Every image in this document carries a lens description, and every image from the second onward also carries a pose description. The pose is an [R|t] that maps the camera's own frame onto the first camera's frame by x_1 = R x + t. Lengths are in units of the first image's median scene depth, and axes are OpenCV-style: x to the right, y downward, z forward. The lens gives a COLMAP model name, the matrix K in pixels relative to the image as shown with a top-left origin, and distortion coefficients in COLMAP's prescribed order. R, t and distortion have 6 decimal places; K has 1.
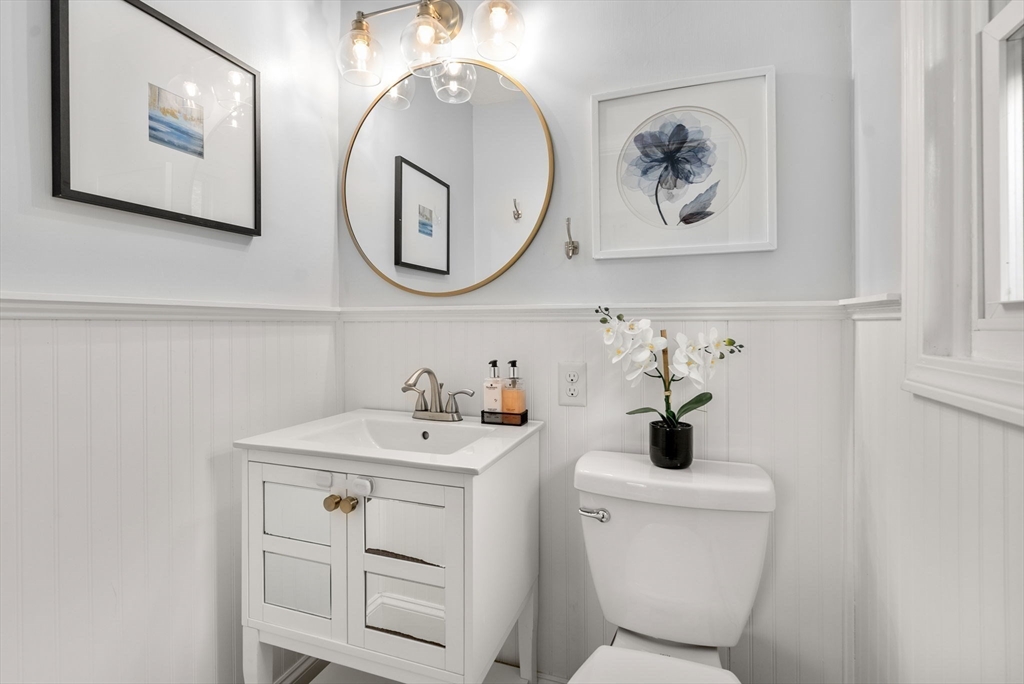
lens RADIAL K [[476.4, 0, 516.6], [0, 476.4, 324.4], [0, 0, 1]] dist [-0.006415, 0.001048]
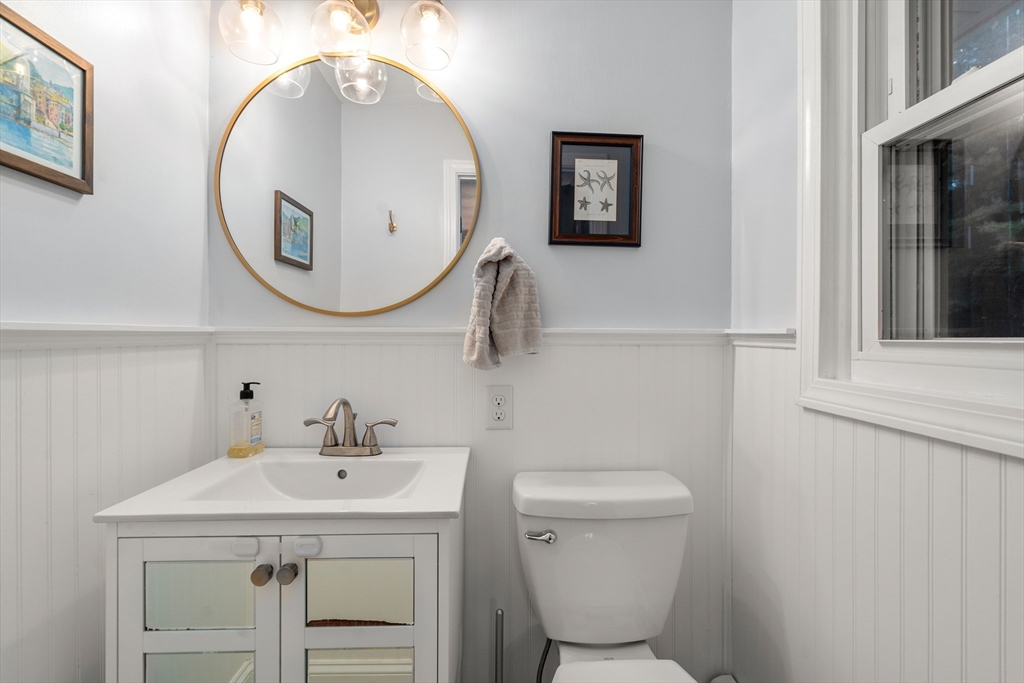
lens RADIAL K [[463.8, 0, 509.2], [0, 463.8, 334.5], [0, 0, 1]] dist [-0.002282, 0.000027]
pose [[0.929152, 0.004996, 0.369665, -0.243643], [-0.005185, 0.999986, -0.000484, -0.031046], [-0.369662, -0.001467, 0.929165, 0.092331]]
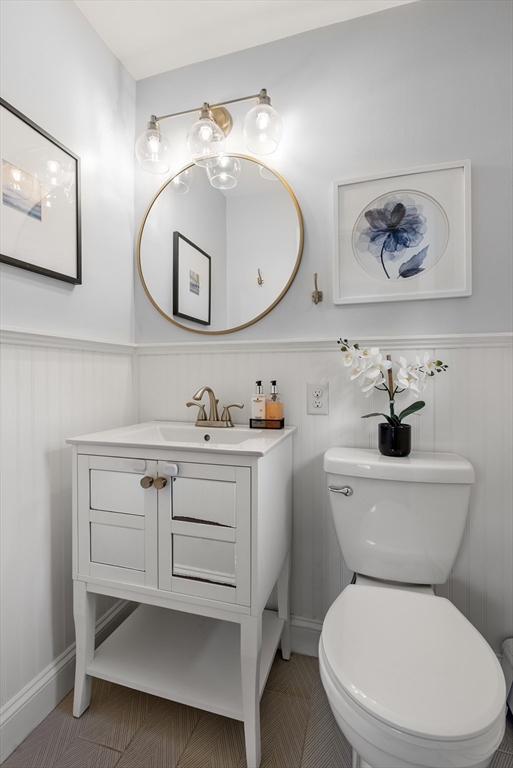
lens RADIAL K [[361.8, 0, 255.7], [0, 361.8, 379.6], [0, 0, 1]] dist [-0.006924, -0.000908]
pose [[0.999155, -0.001450, 0.041068, -0.106566], [0.001106, 0.999964, 0.008399, 0.069376], [-0.041079, -0.008347, 0.999121, -0.008447]]
